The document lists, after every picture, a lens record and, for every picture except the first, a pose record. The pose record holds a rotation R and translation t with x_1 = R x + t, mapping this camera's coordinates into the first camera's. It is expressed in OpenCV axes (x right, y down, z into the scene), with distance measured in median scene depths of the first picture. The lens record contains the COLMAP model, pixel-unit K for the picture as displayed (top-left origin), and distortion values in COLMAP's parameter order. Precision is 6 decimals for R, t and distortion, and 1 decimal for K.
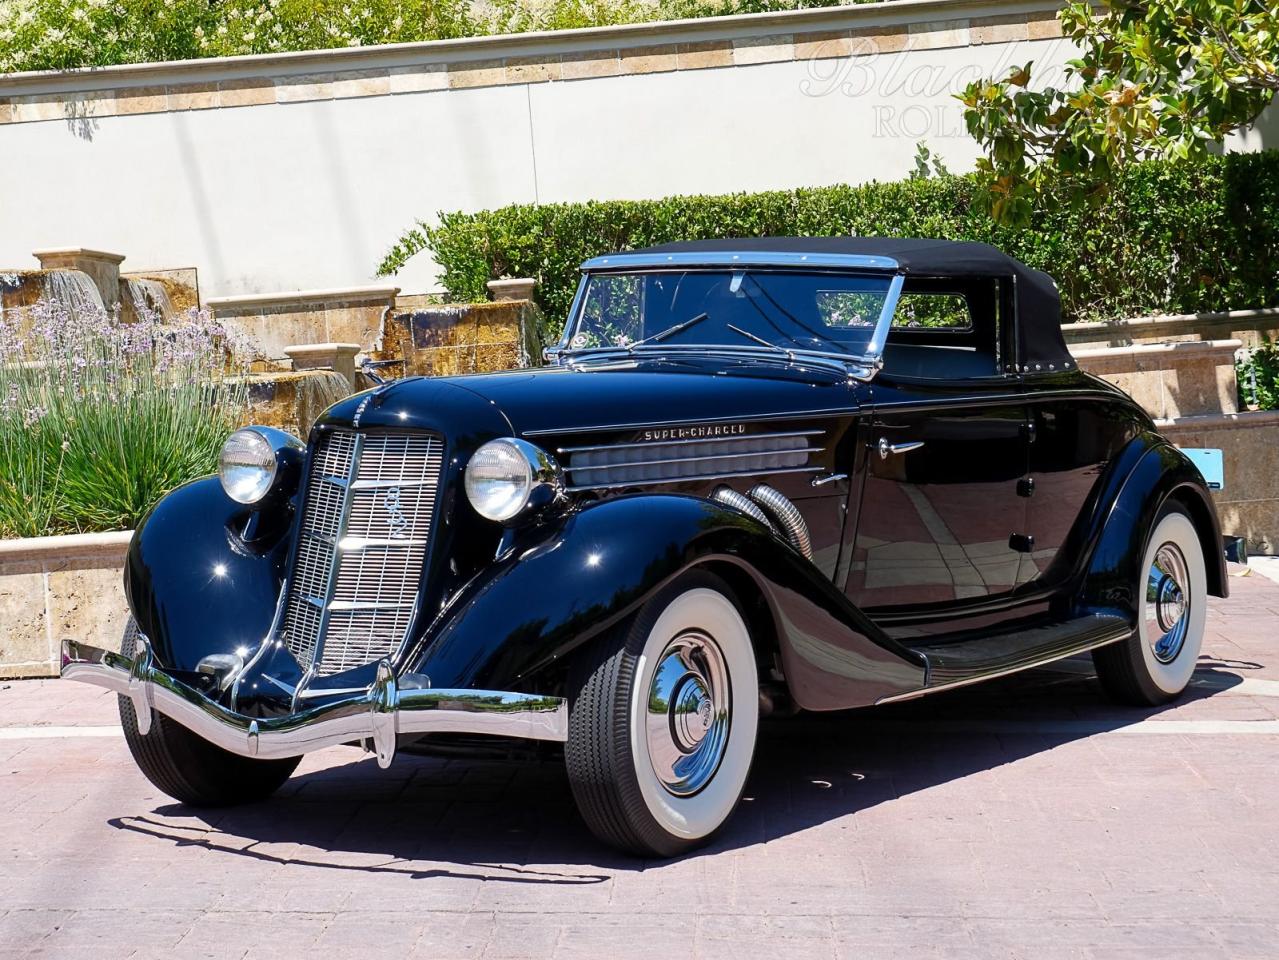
lens RADIAL K [[2648.2, 0, 639.5], [0, 2648.2, 480.0], [0, 0, 1]] dist [0.115818, -0.069965]
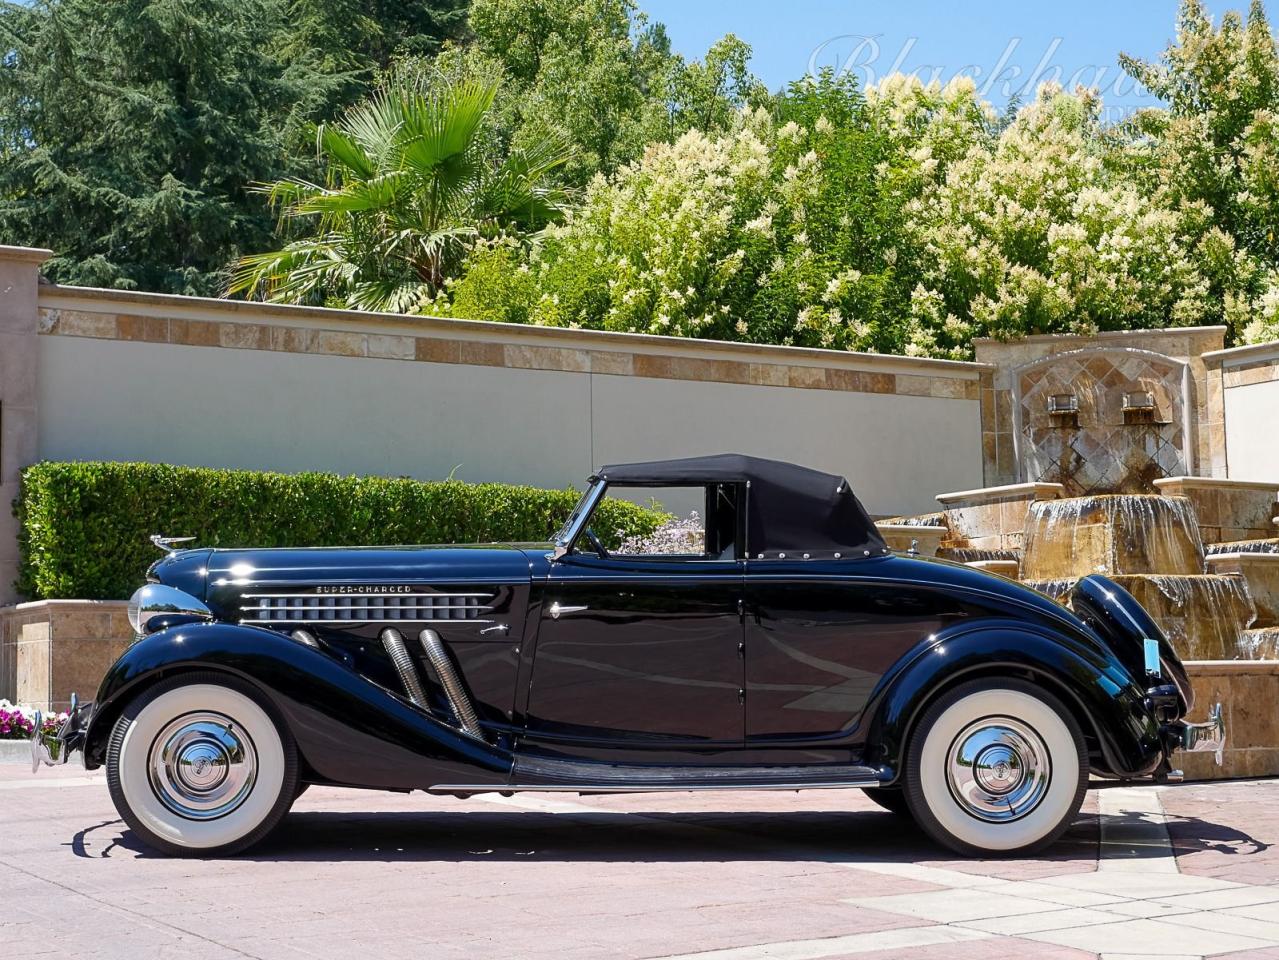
lens RADIAL K [[2239.0, 0, 639.5], [0, 2239.0, 480.0], [0, 0, 1]] dist [-0.036075, 0.153554]
pose [[0.595403, -0.017551, -0.803236, 0.454448], [-0.057496, 0.996267, -0.064388, -0.003110], [0.801367, 0.084519, 0.592171, 0.157710]]
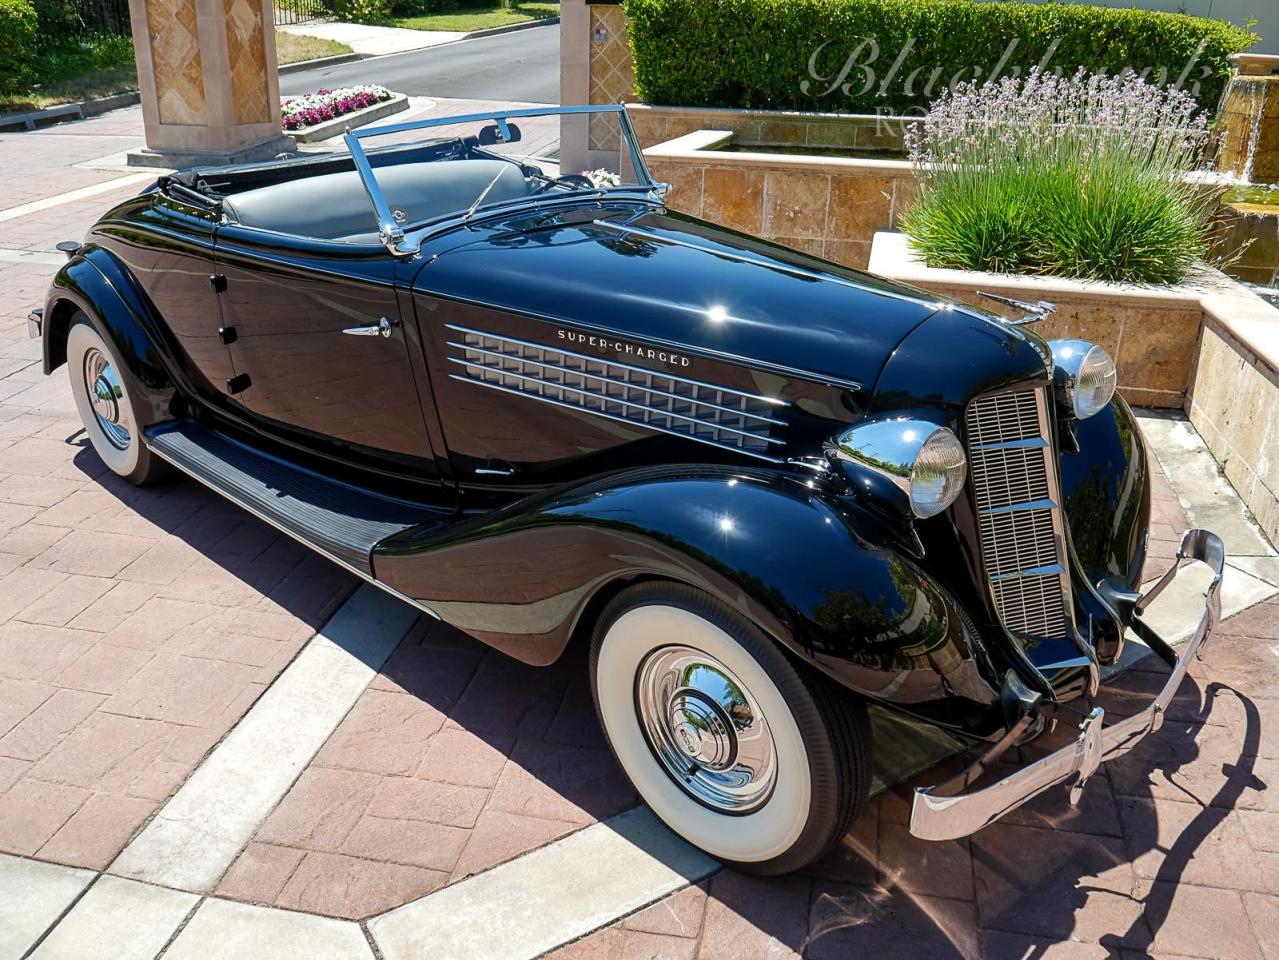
lens RADIAL K [[1084.2, 0, 639.5], [0, 1084.2, 480.0], [0, 0, 1]] dist [-0.021891, 0.003263]
pose [[-0.166770, 0.425130, -0.889636, 0.221844], [-0.058321, 0.896439, 0.439314, -0.068420], [0.984270, 0.125149, -0.124705, 0.568632]]
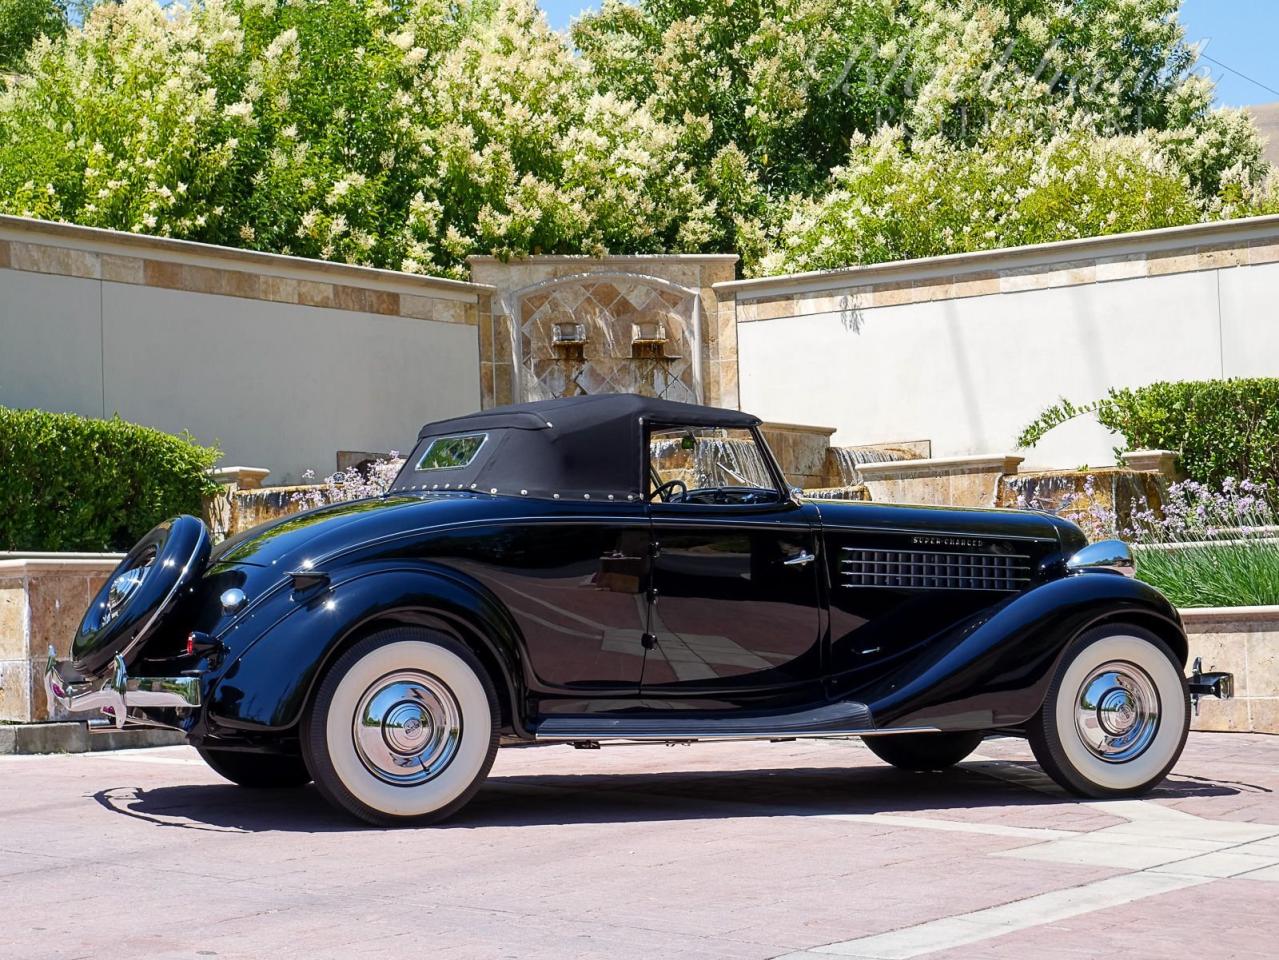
lens RADIAL K [[2685.6, 0, 639.5], [0, 2685.6, 480.0], [0, 0, 1]] dist [0.137933, -0.437721]
pose [[0.852870, 0.015961, -0.521879, 0.341919], [-0.053493, 0.996944, -0.056930, 0.008790], [0.519375, 0.076471, 0.851118, -0.031831]]
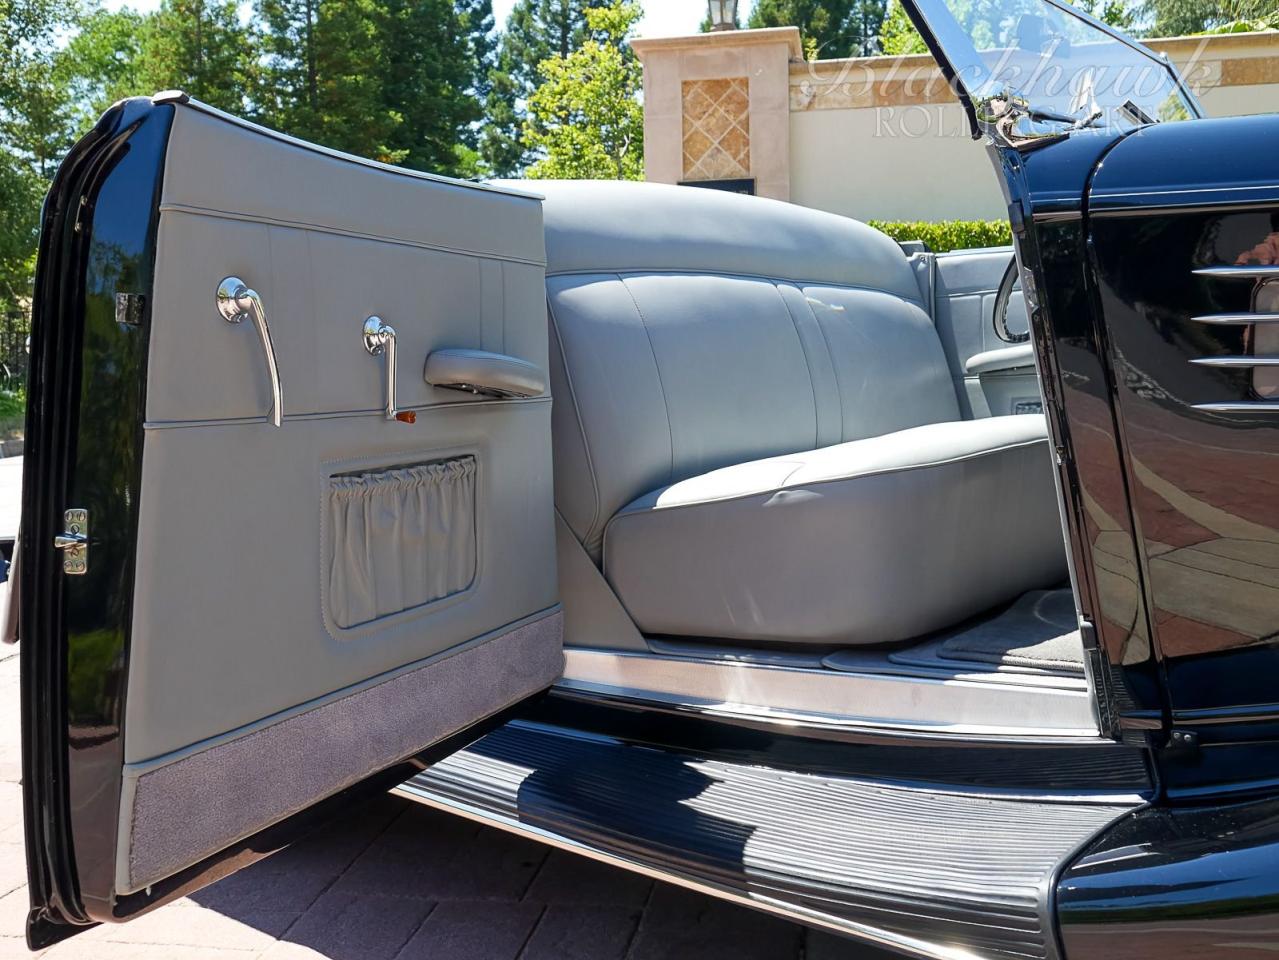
lens RADIAL K [[1248.4, 0, 639.5], [0, 1248.4, 480.0], [0, 0, 1]] dist [-0.009068, -0.003160]
pose [[-0.124233, 0.109298, -0.986215, 0.145524], [-0.019883, 0.993441, 0.112603, -0.008063], [0.992054, 0.033598, -0.121245, 0.489123]]
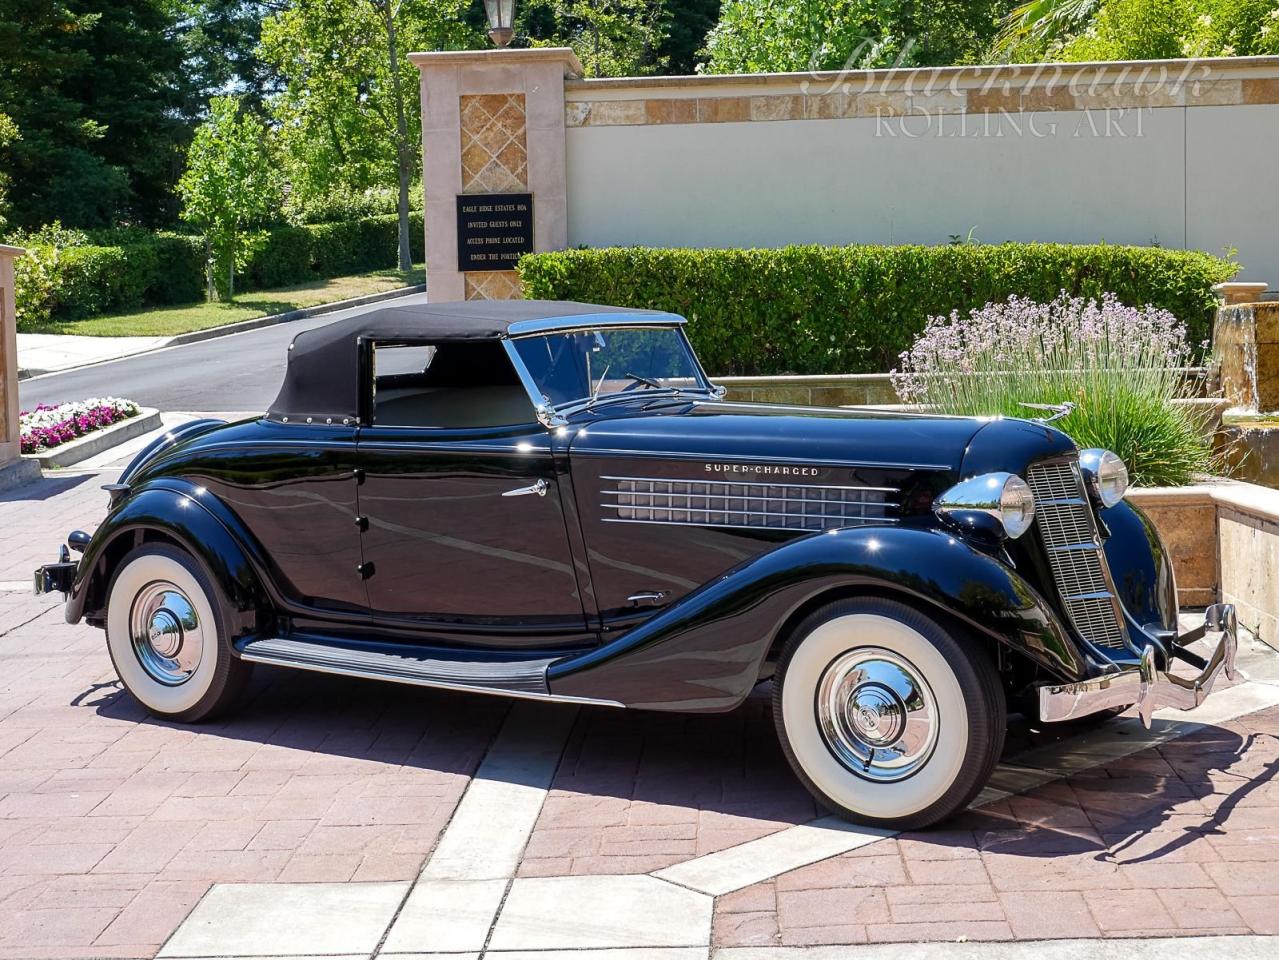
lens RADIAL K [[1894.2, 0, 639.5], [0, 1894.2, 480.0], [0, 0, 1]] dist [0.006123, -0.041549]
pose [[-0.010847, 0.130778, -0.991352, 0.428588], [-0.020063, 0.991183, 0.130975, -0.060895], [0.999740, 0.021310, -0.008127, 0.524287]]
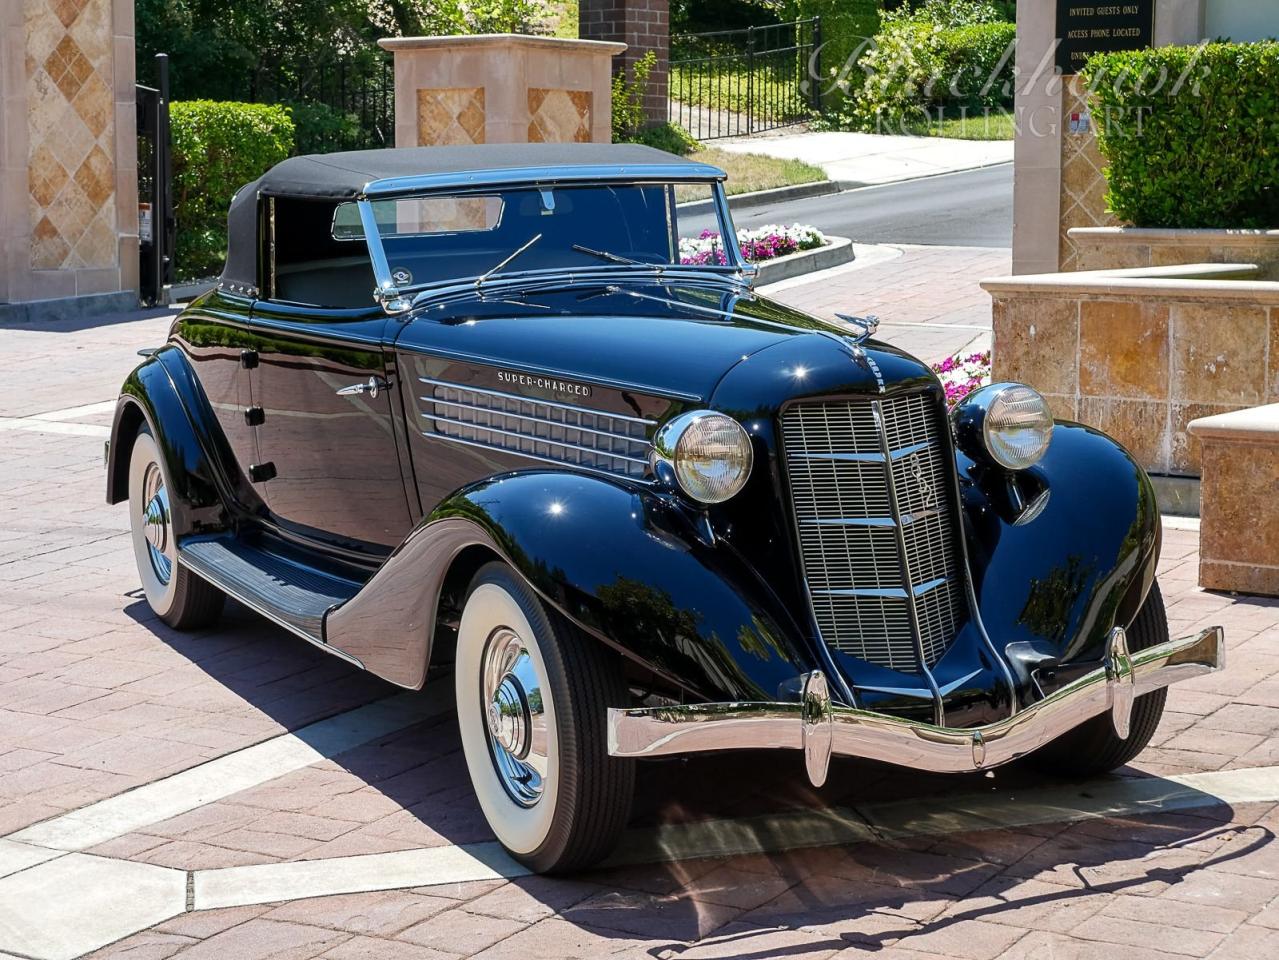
lens RADIAL K [[2466.9, 0, 639.5], [0, 2466.9, 480.0], [0, 0, 1]] dist [0.020909, 0.214539]
pose [[-0.515973, 0.173612, -0.838827, 0.367793], [0.000519, 0.979309, 0.202369, -0.074880], [0.856604, 0.103982, -0.505388, 0.737367]]
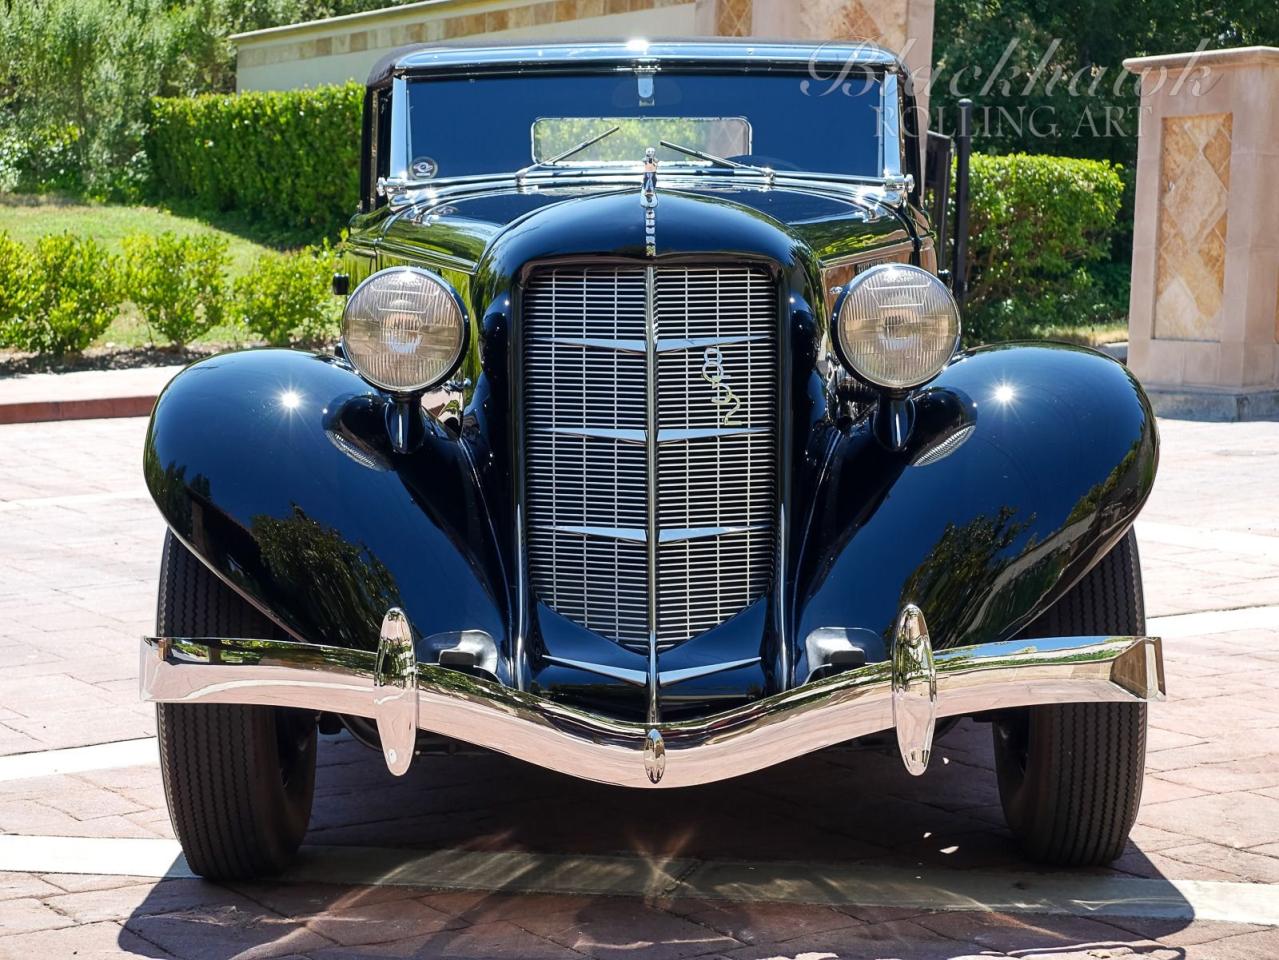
lens RADIAL K [[2618.7, 0, 592.6], [0, 2618.7, 481.2], [0, 0, 1]] dist [0.068173, 0.191471]
pose [[-0.841888, 0.076389, -0.534218, 0.218264], [-0.001308, 0.989639, 0.143573, -0.035710], [0.539650, 0.121571, -0.833065, 0.801856]]
